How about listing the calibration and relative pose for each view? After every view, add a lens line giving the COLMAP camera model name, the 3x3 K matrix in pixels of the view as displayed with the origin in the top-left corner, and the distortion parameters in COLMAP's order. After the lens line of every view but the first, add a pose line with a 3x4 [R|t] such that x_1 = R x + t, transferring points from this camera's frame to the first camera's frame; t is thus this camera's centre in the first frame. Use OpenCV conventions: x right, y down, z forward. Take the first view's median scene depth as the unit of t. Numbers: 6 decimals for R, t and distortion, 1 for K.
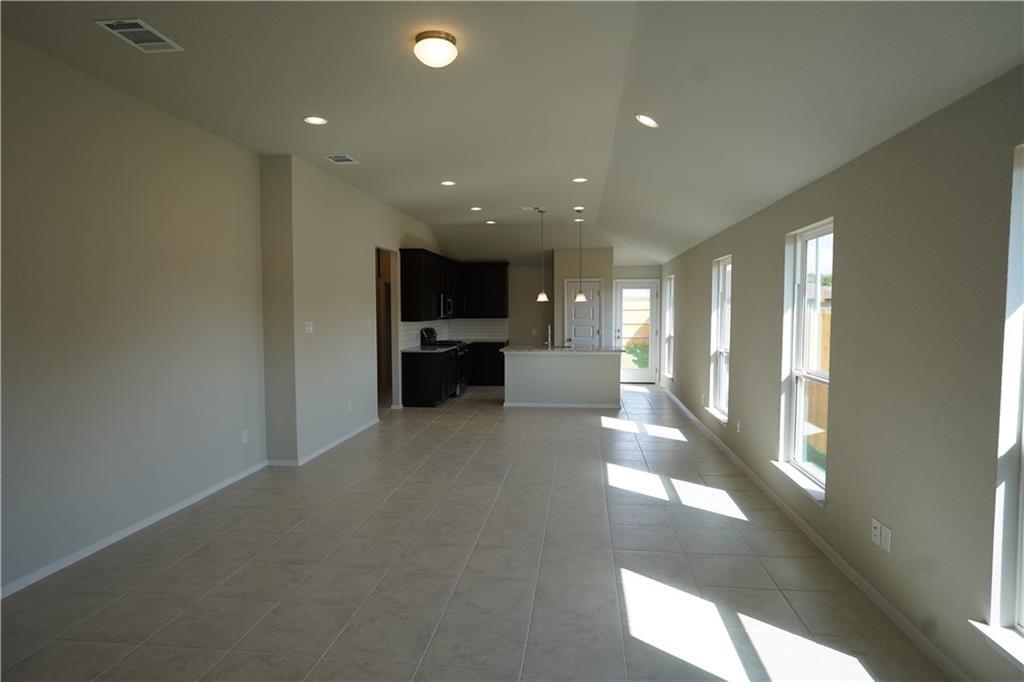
lens RADIAL K [[606.5, 0, 512.0], [0, 606.5, 341.0], [0, 0, 1]] dist [-0.000476, 0.000100]
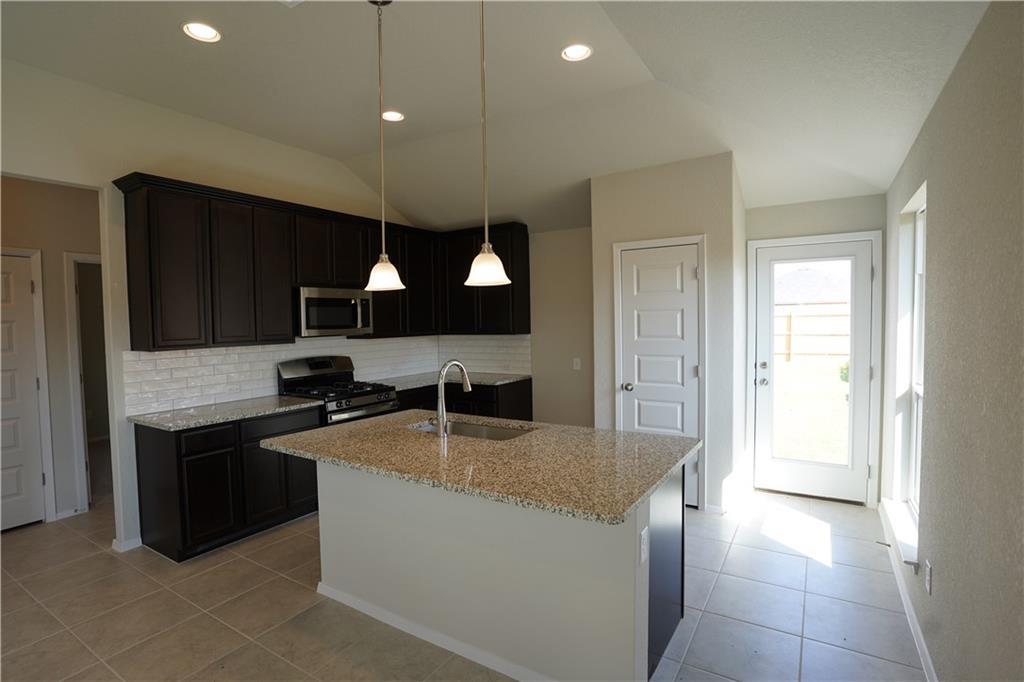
lens RADIAL K [[502.2, 0, 512.0], [0, 502.2, 341.0], [0, 0, 1]] dist [-0.048642, 0.001249]
pose [[0.903004, 0.003971, -0.429613, 0.174544], [-0.008466, 0.999928, -0.008553, -0.030675], [0.429548, 0.011361, 0.902972, 0.656243]]
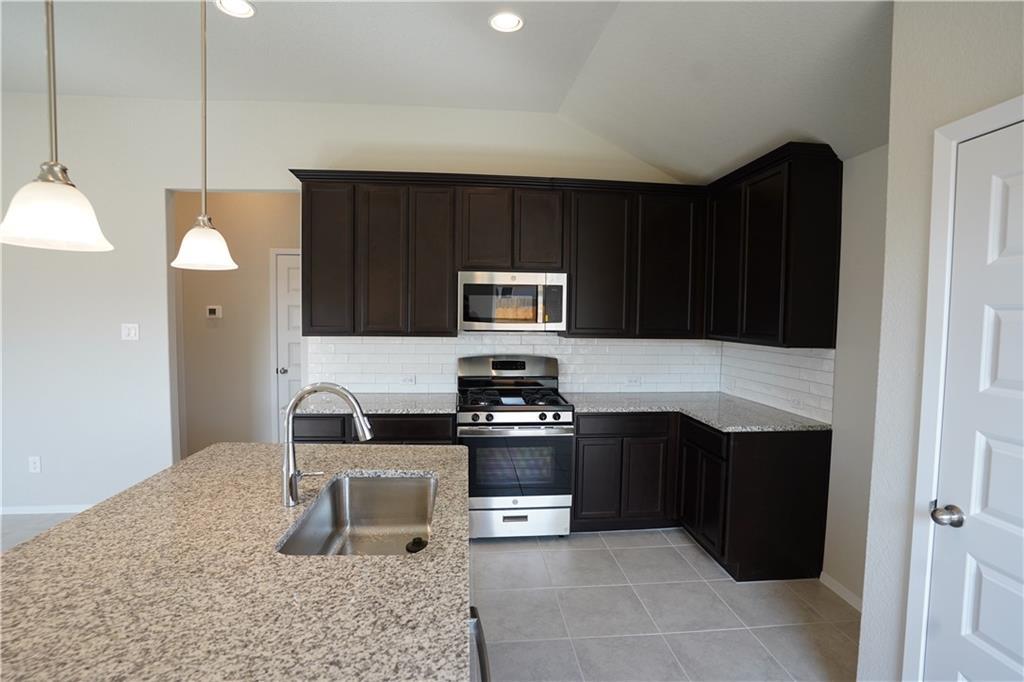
lens RADIAL K [[502.2, 0, 512.0], [0, 502.2, 341.0], [0, 0, 1]] dist [-0.048642, 0.001249]
pose [[0.210819, 0.059414, -0.975718, 0.191824], [-0.069231, 0.996552, 0.045725, -0.044666], [0.975070, 0.057910, 0.214206, 0.870734]]
